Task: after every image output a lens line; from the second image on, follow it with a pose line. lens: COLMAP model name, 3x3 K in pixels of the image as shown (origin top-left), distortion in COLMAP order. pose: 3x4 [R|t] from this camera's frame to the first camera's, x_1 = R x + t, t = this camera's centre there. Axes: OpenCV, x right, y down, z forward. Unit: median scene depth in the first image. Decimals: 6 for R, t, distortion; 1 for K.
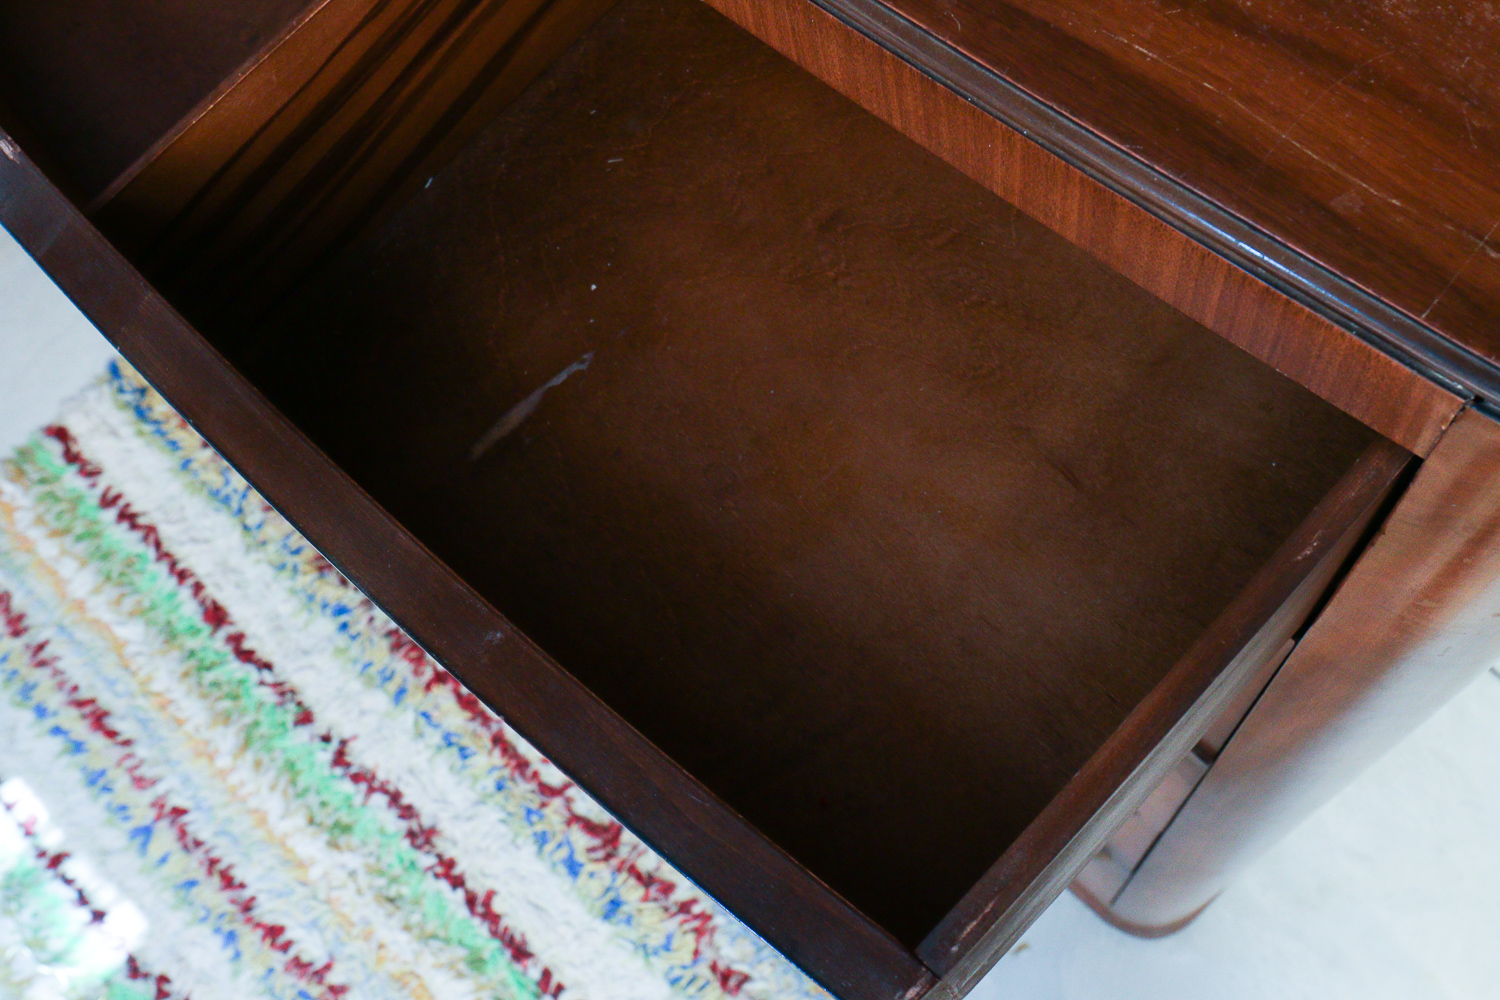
lens RADIAL K [[1610.5, 0, 750.0], [0, 1610.5, 500.0], [0, 0, 1]] dist [-0.127212, 0.116243]
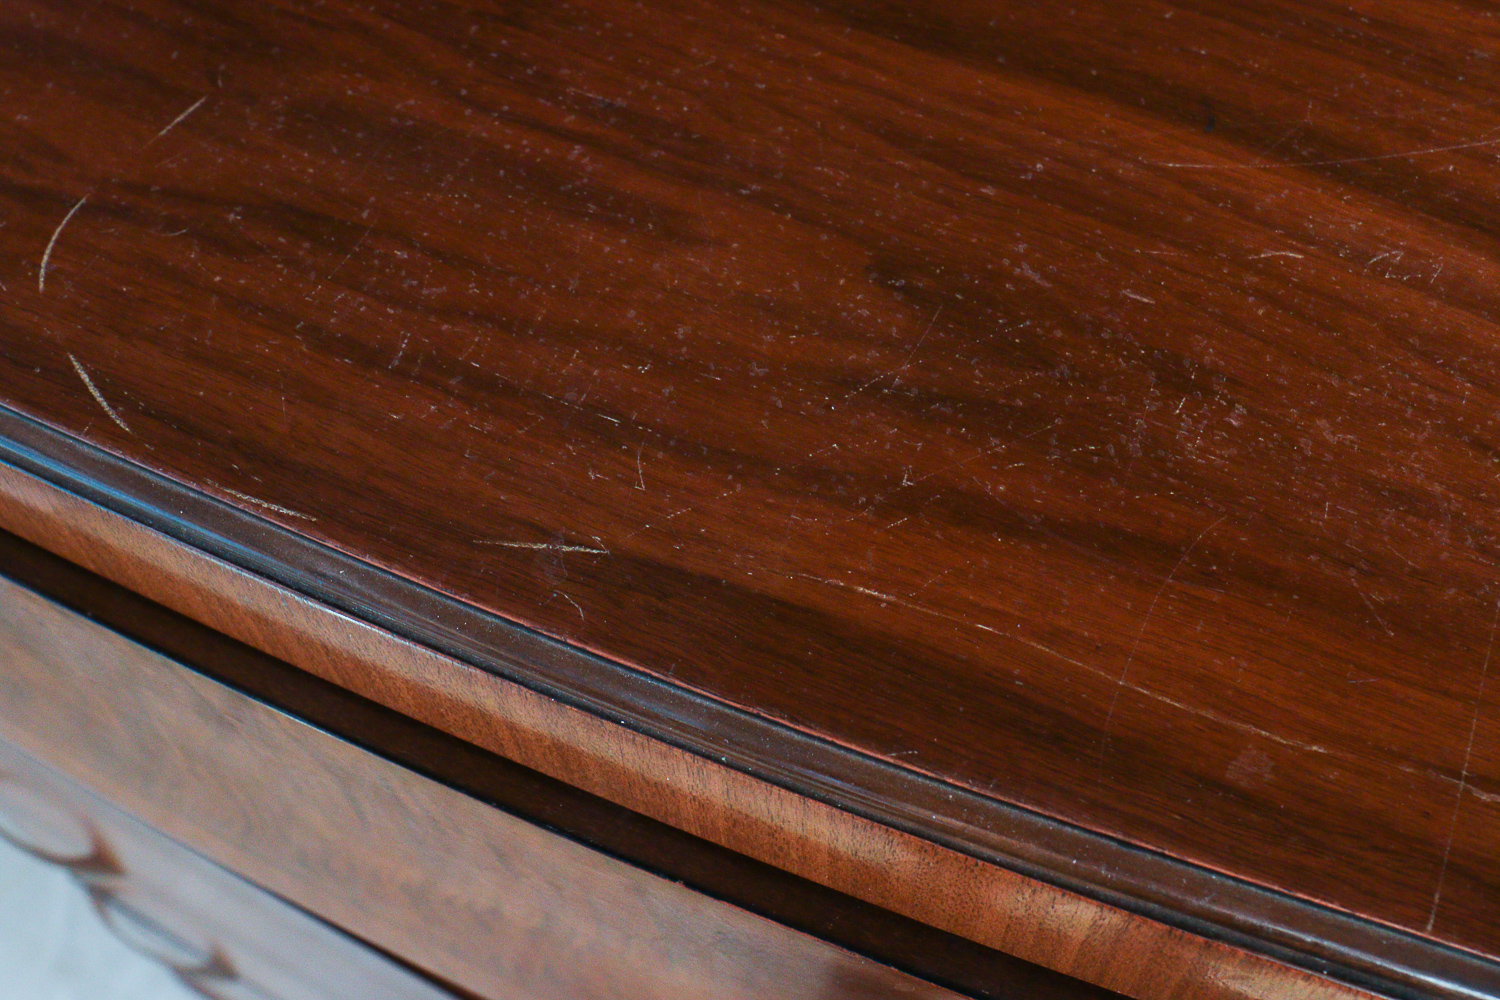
lens RADIAL K [[1610.5, 0, 750.0], [0, 1610.5, 500.0], [0, 0, 1]] dist [-0.127212, 0.116243]
pose [[0.949411, -0.189954, 0.250073, 0.046776], [0.247287, 0.943050, -0.222499, -0.191327], [-0.193566, 0.273083, 0.942315, 0.395892]]
